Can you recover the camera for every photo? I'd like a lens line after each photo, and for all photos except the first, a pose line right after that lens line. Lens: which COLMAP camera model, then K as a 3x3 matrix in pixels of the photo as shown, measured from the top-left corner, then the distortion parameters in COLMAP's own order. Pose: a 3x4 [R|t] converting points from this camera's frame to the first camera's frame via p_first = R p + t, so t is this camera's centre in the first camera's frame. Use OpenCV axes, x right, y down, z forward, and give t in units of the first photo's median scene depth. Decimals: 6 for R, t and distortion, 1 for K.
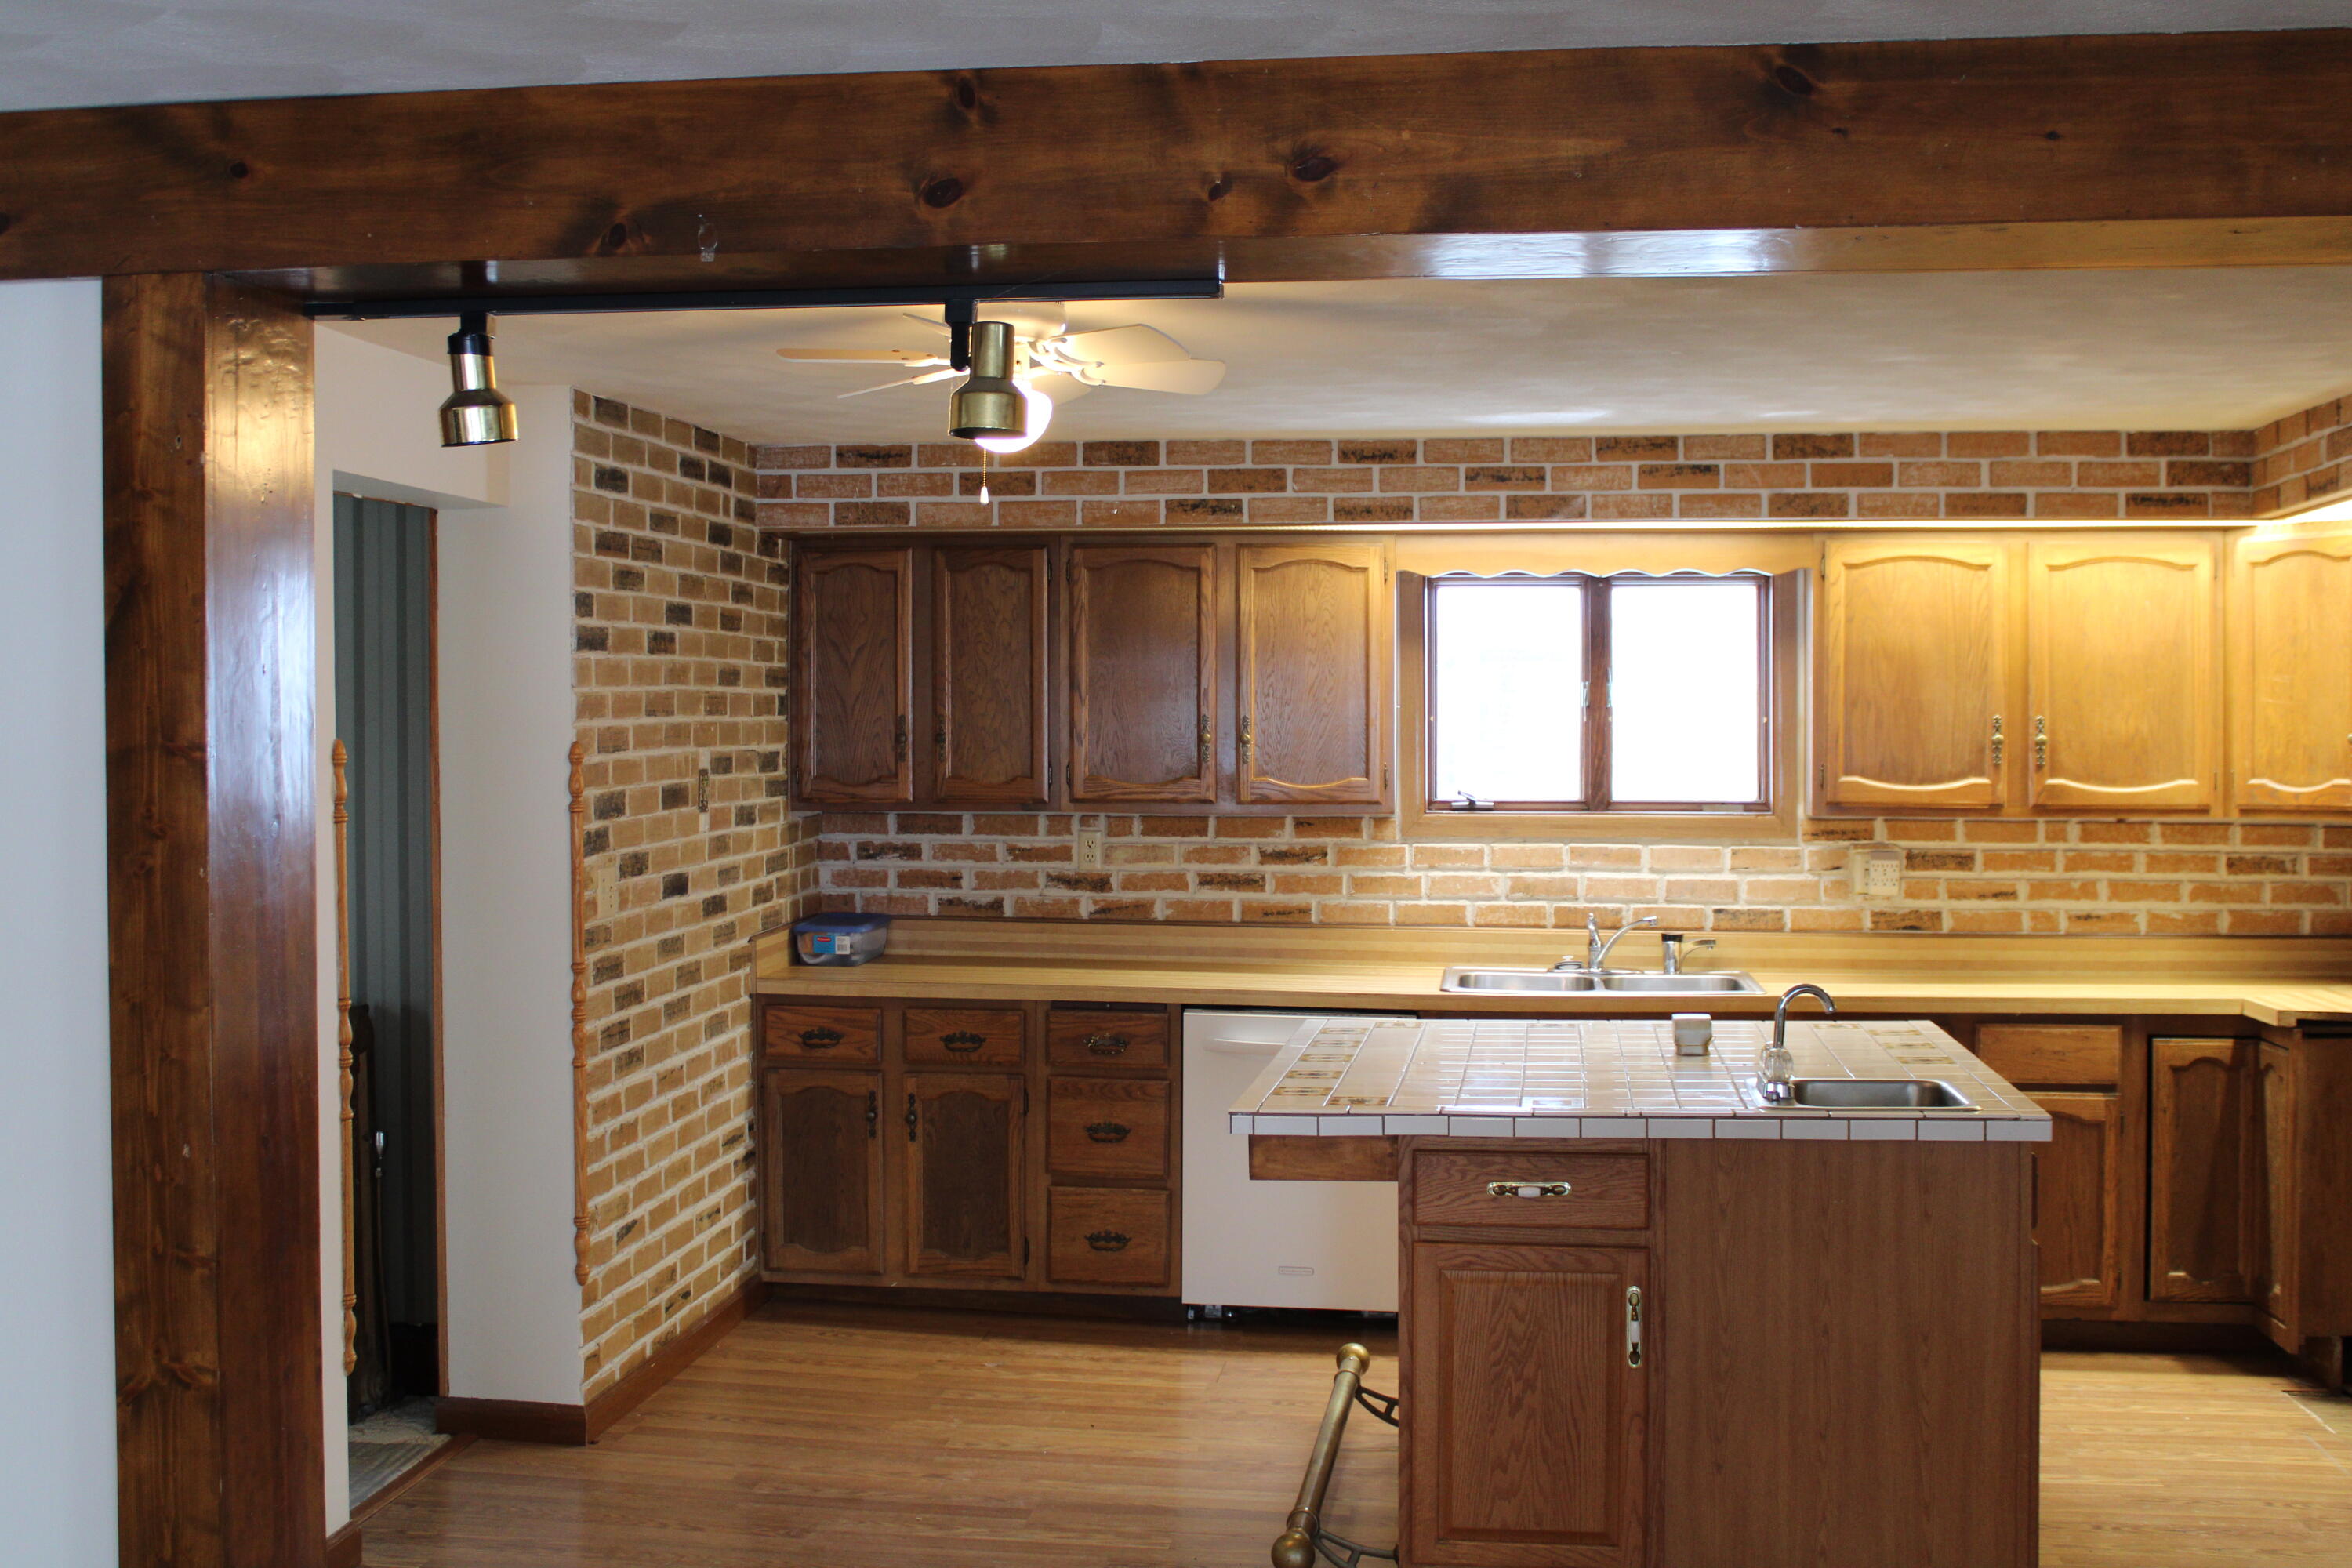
lens RADIAL K [[2496.7, 0, 1201.5], [0, 2496.7, 753.2], [0, 0, 1]] dist [-0.121685, 0.151547]
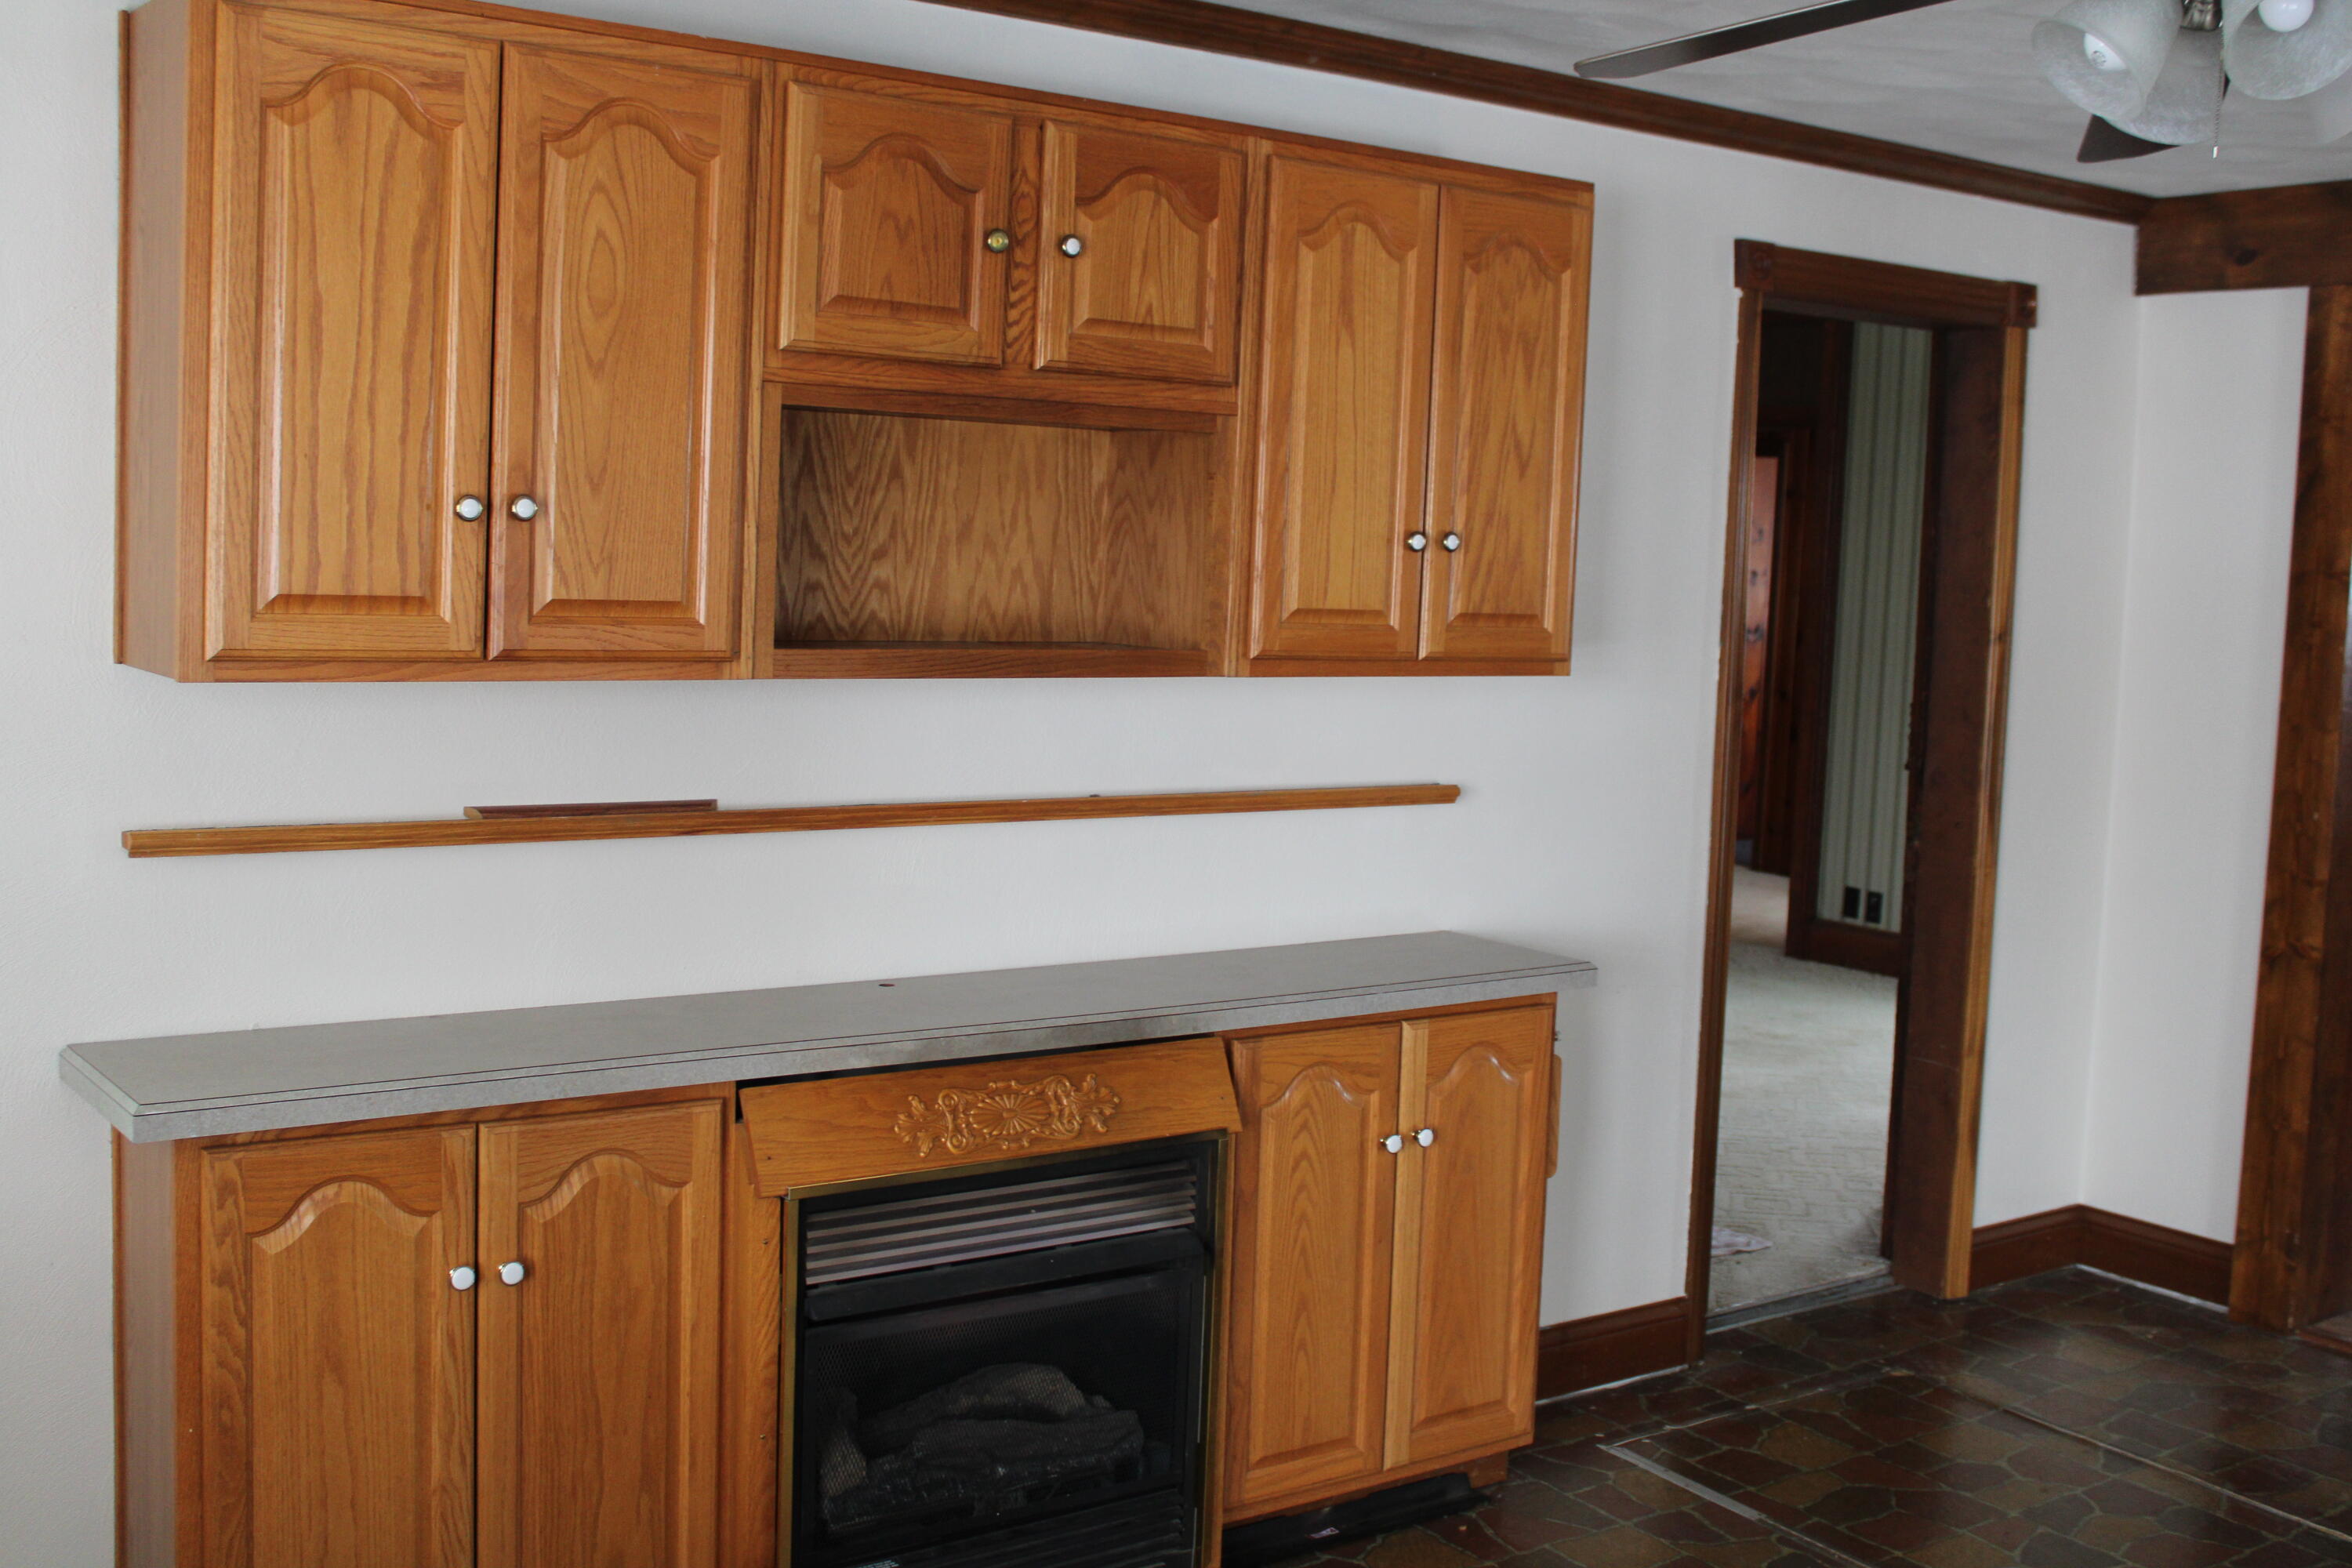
lens RADIAL K [[2496.7, 0, 1201.5], [0, 2496.7, 753.2], [0, 0, 1]] dist [-0.121685, 0.151547]
pose [[0.679085, 0.097735, -0.727524, 0.126841], [-0.052139, 0.995016, 0.085002, 0.008243], [0.732205, -0.019791, 0.680796, -0.313298]]
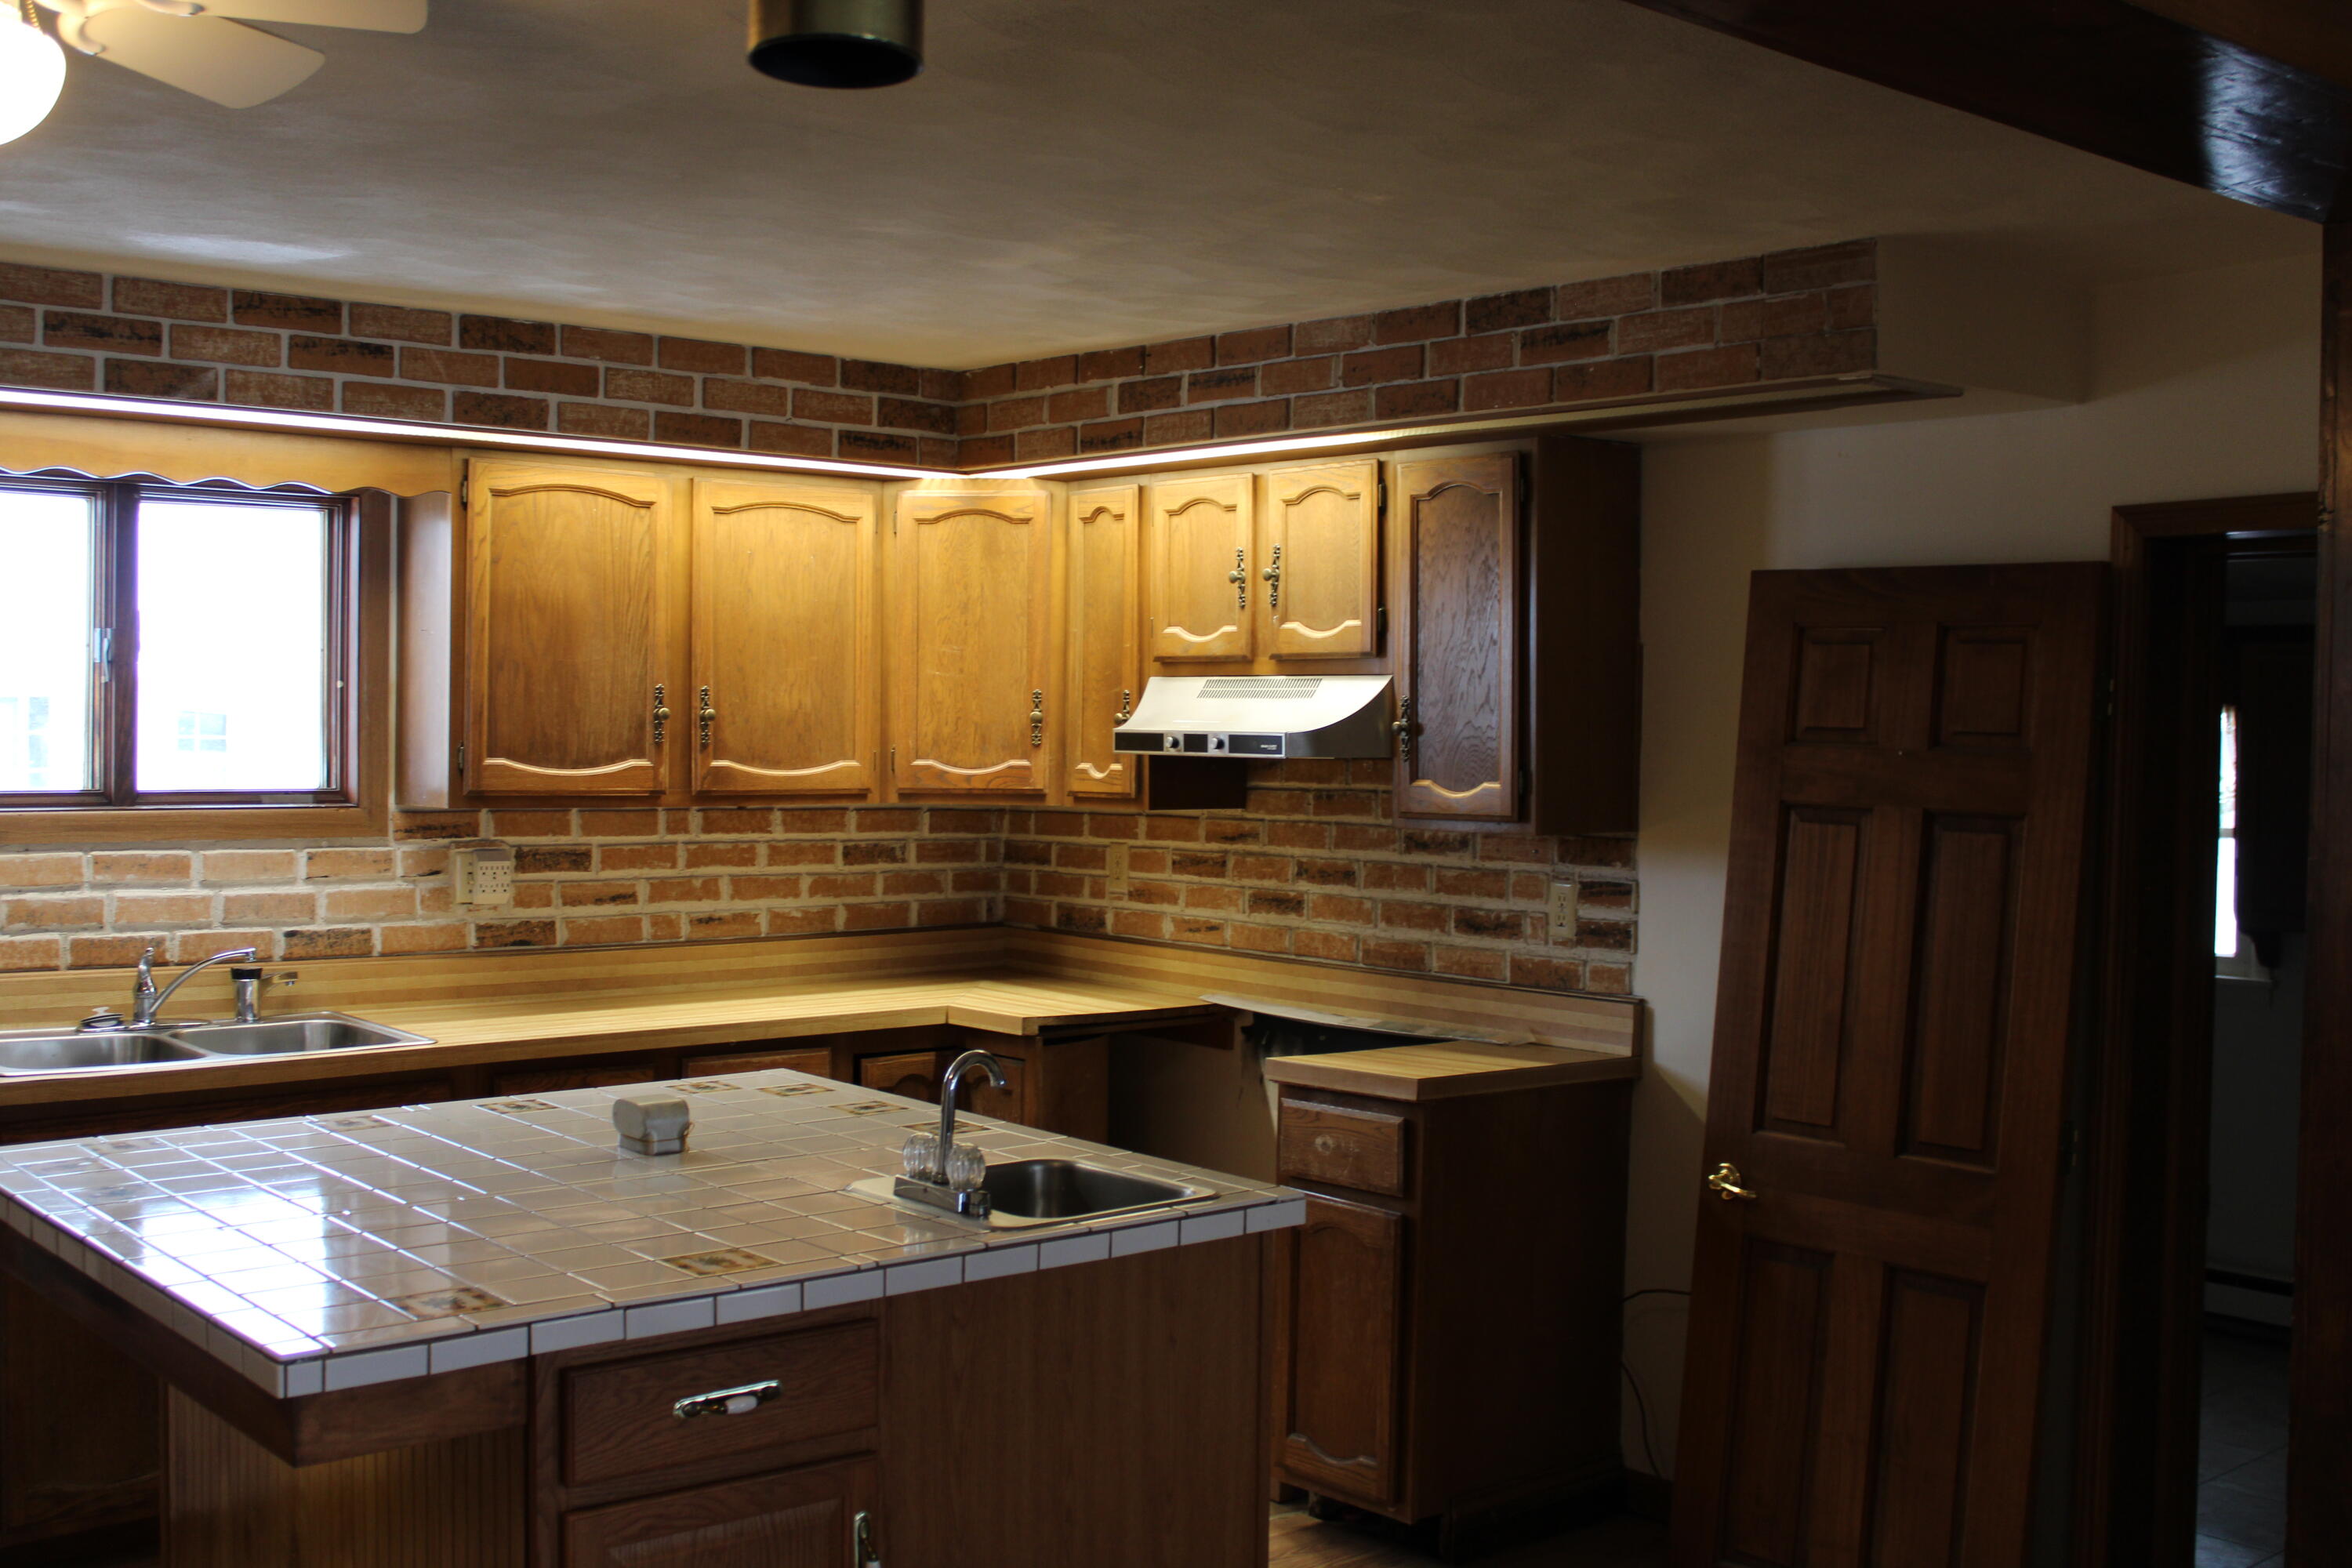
lens RADIAL K [[2496.7, 0, 1201.5], [0, 2496.7, 753.2], [0, 0, 1]] dist [-0.121685, 0.151547]
pose [[0.664458, -0.003474, 0.747317, -0.181213], [-0.008976, 0.999880, 0.012628, -0.004307], [-0.747271, -0.015099, 0.664347, 0.307704]]
